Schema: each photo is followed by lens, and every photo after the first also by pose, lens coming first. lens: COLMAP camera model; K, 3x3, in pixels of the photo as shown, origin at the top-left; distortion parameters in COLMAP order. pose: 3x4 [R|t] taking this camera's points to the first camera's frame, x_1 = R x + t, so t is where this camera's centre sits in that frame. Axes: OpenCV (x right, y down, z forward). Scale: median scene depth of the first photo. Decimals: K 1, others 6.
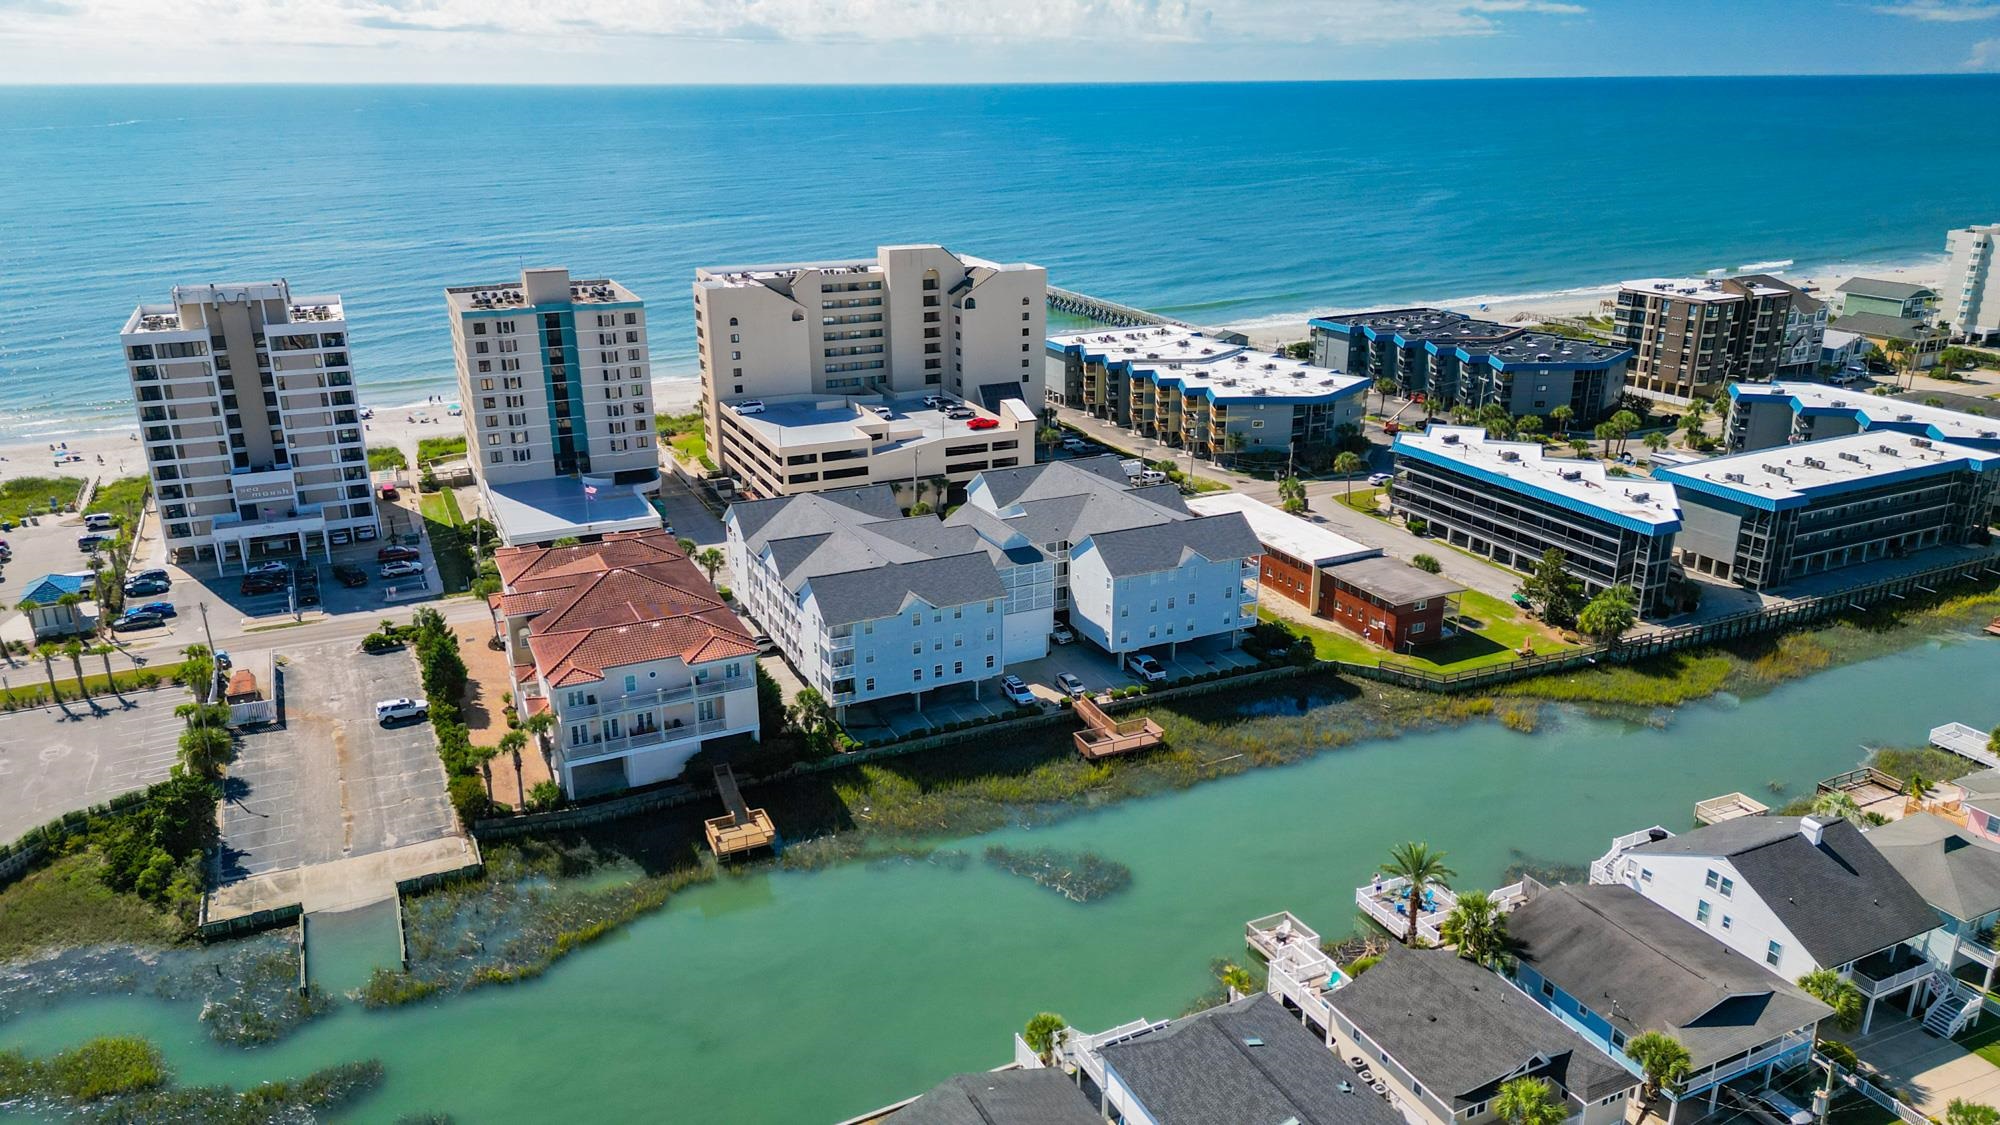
lens RADIAL K [[1388.8, 0, 991.4], [0, 1388.8, 569.0], [0, 0, 1]] dist [0.039093, -0.025911]
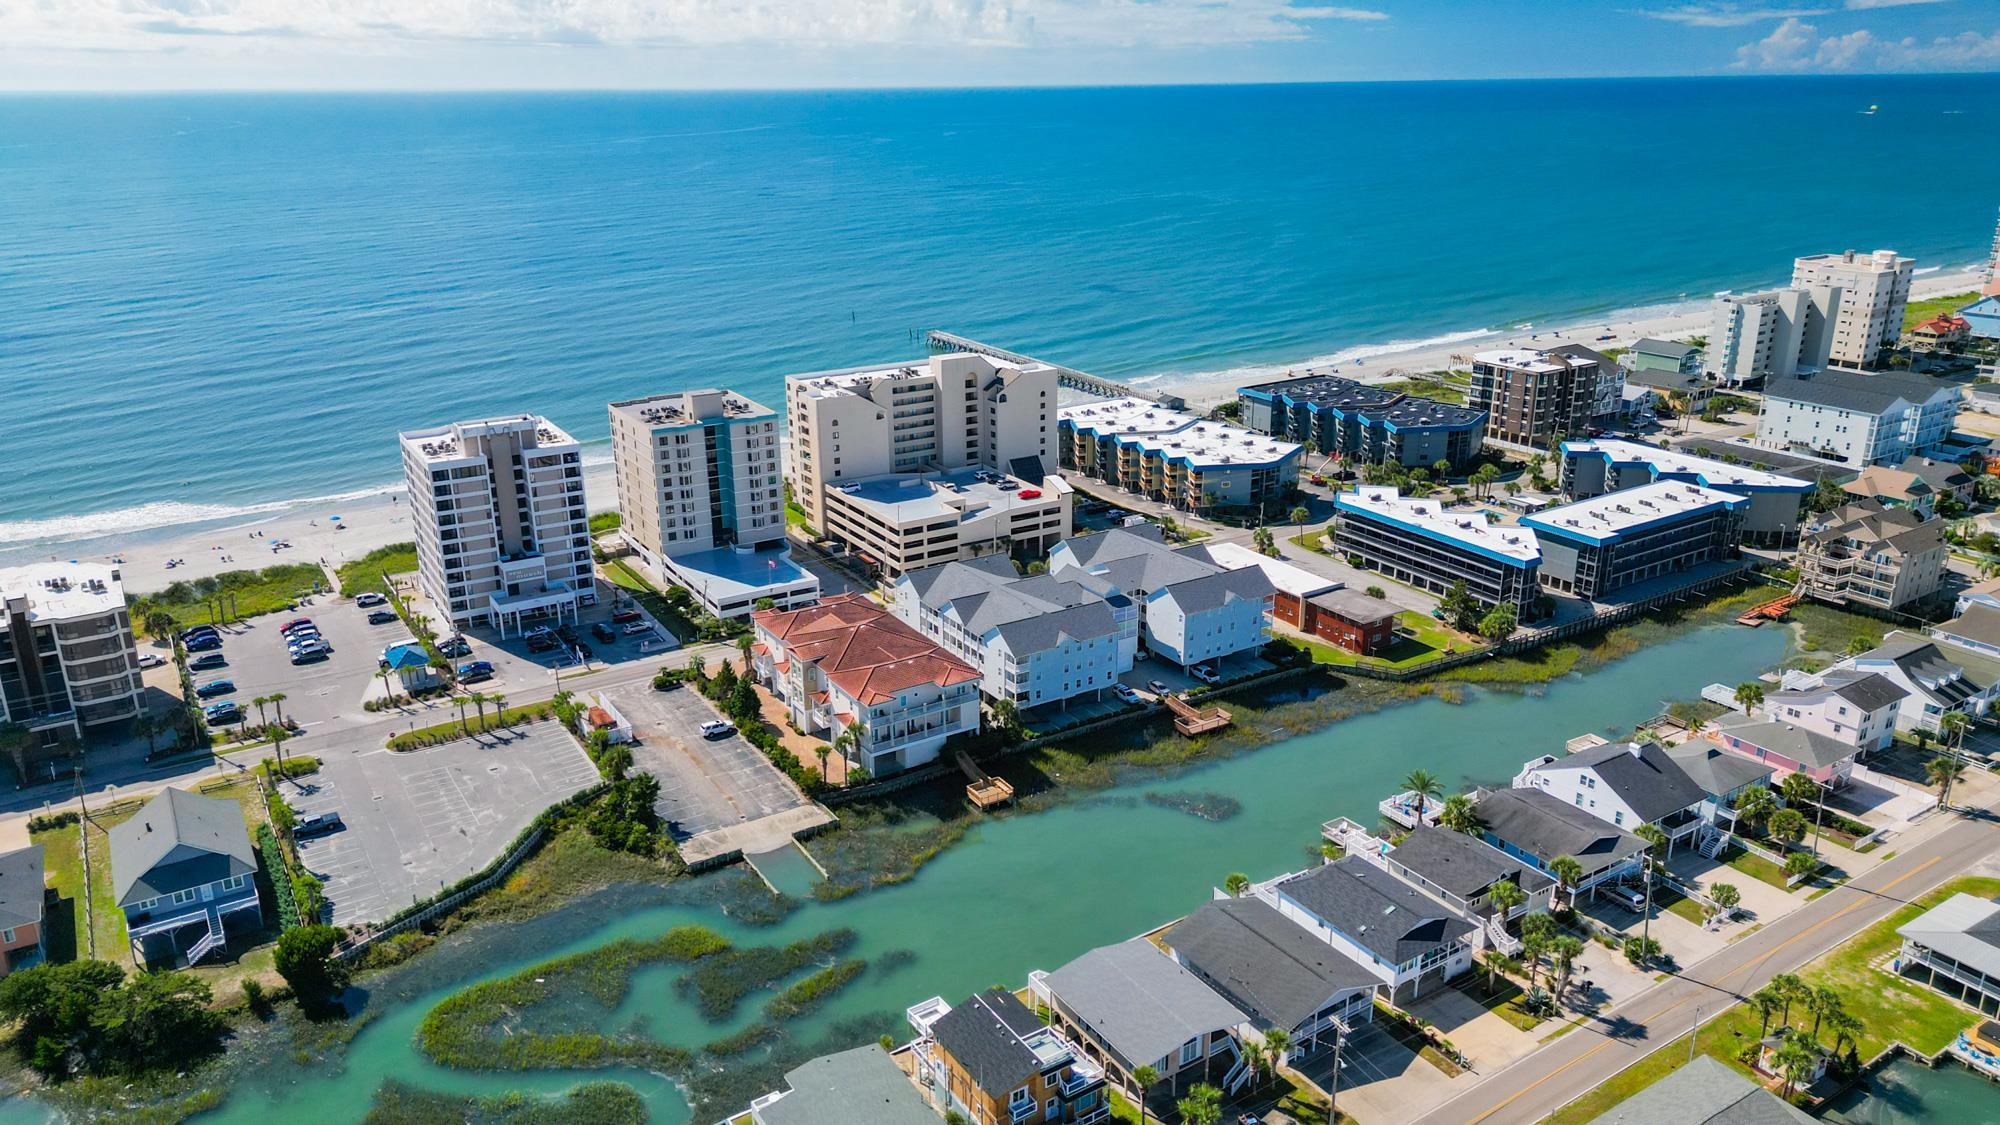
lens RADIAL K [[1388.8, 0, 984.3], [0, 1388.8, 566.4], [0, 0, 1]] dist [0.039093, -0.025911]
pose [[0.993656, -0.041559, 0.104499, -0.230518], [0.041993, 0.999116, -0.001949, -0.042655], [-0.104325, 0.006324, 0.994523, -0.379965]]
